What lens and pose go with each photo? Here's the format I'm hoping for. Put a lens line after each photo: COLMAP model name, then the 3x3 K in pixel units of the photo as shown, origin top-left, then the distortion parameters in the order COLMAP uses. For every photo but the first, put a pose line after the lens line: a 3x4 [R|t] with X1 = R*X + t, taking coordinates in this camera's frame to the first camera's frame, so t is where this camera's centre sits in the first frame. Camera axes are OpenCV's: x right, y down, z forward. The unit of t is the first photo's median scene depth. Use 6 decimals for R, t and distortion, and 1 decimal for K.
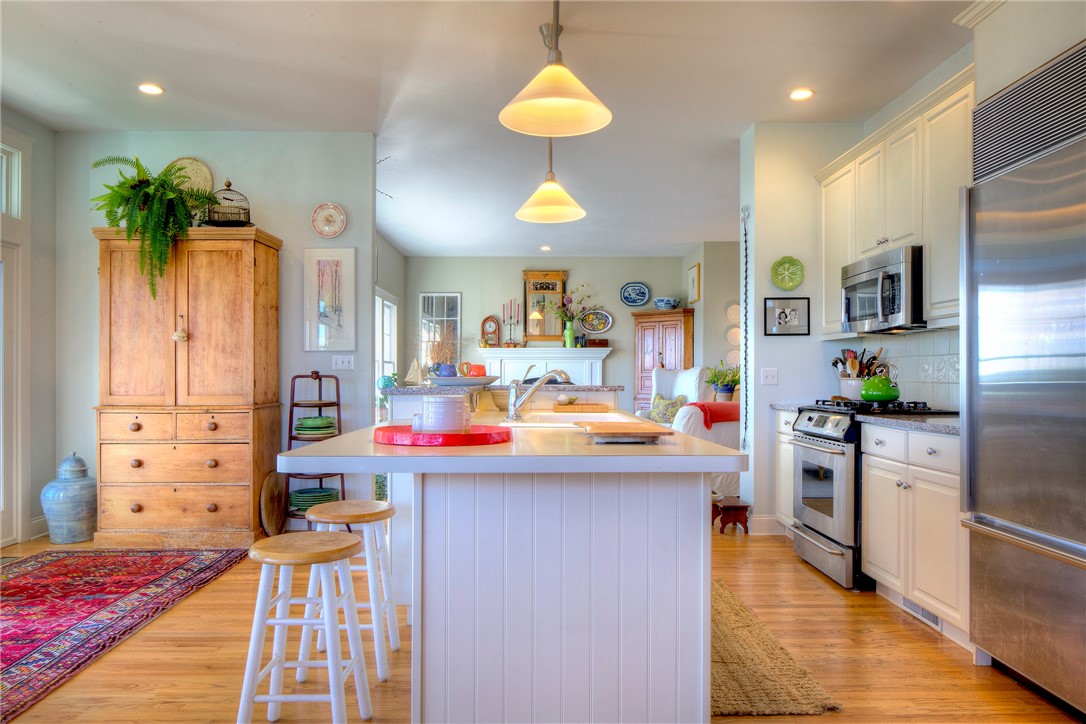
lens RADIAL K [[728.5, 0, 540.8], [0, 728.5, 375.6], [0, 0, 1]] dist [0.000191, 0.000158]
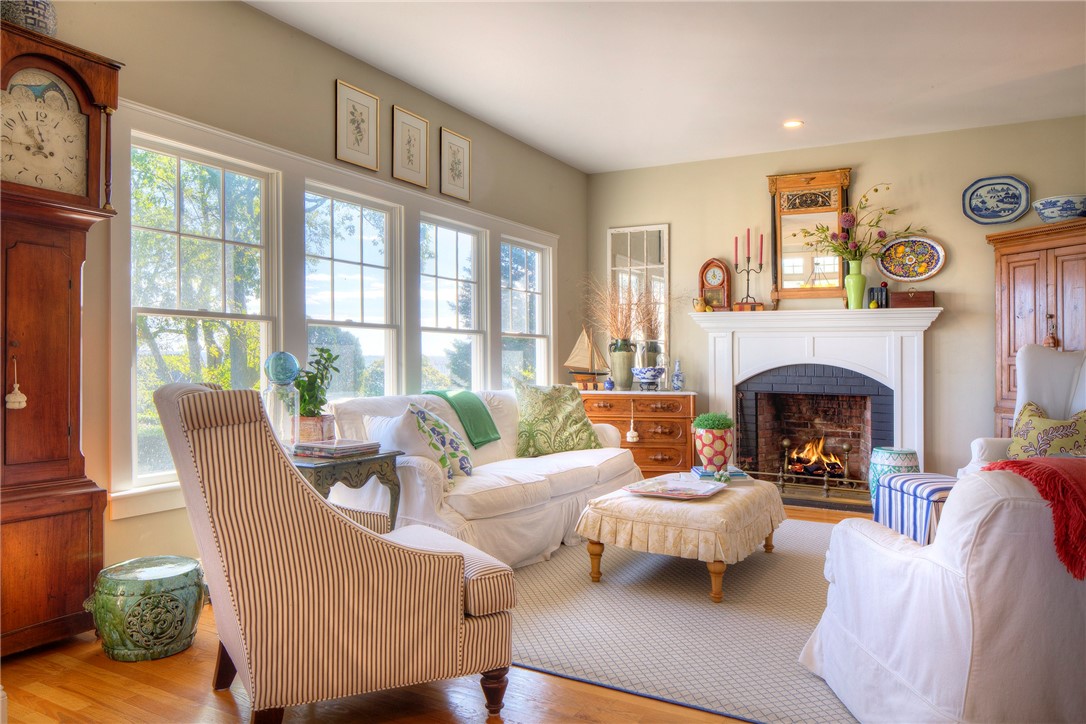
lens RADIAL K [[753.3, 0, 562.7], [0, 753.3, 333.1], [0, 0, 1]] dist [-0.004942, -0.001394]
pose [[0.879641, -0.007348, -0.475581, 0.254963], [-0.010825, 0.999312, -0.035463, 0.004074], [0.475515, 0.036343, 0.878957, 0.914888]]
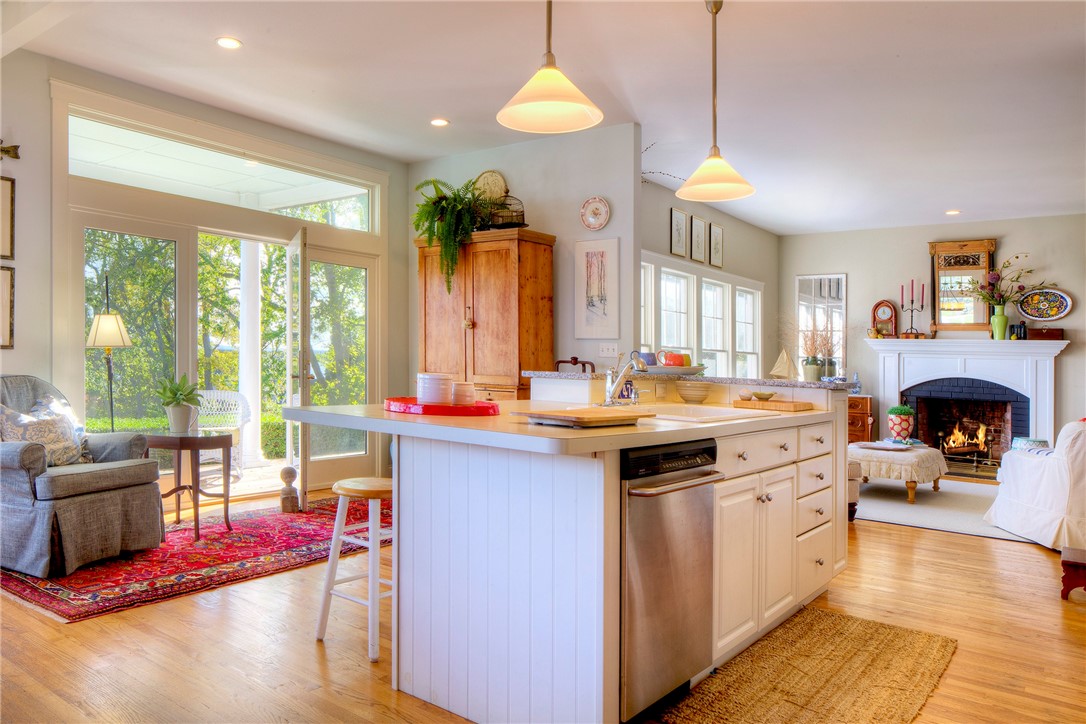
lens RADIAL K [[784.5, 0, 437.2], [0, 784.5, 323.8], [0, 0, 1]] dist [-0.015237, 0.001081]
pose [[0.749539, -0.002798, -0.661955, 0.307869], [-0.034751, 0.998446, -0.043569, 0.002215], [0.661048, 0.055660, 0.748277, 0.013367]]
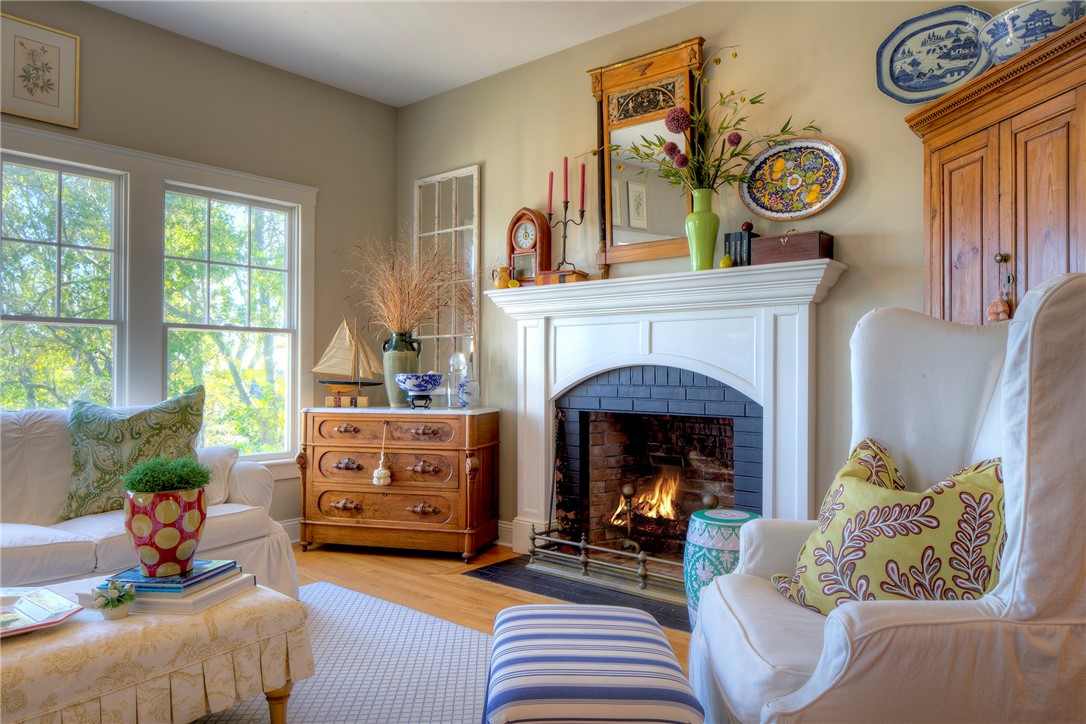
lens RADIAL K [[743.4, 0, 545.1], [0, 743.4, 355.6], [0, 0, 1]] dist [-0.011702, -0.003854]
pose [[0.763634, -0.010968, -0.645556, 0.440931], [-0.002985, 0.999785, -0.020518, 0.012467], [0.645642, 0.017595, 0.763437, 1.585910]]
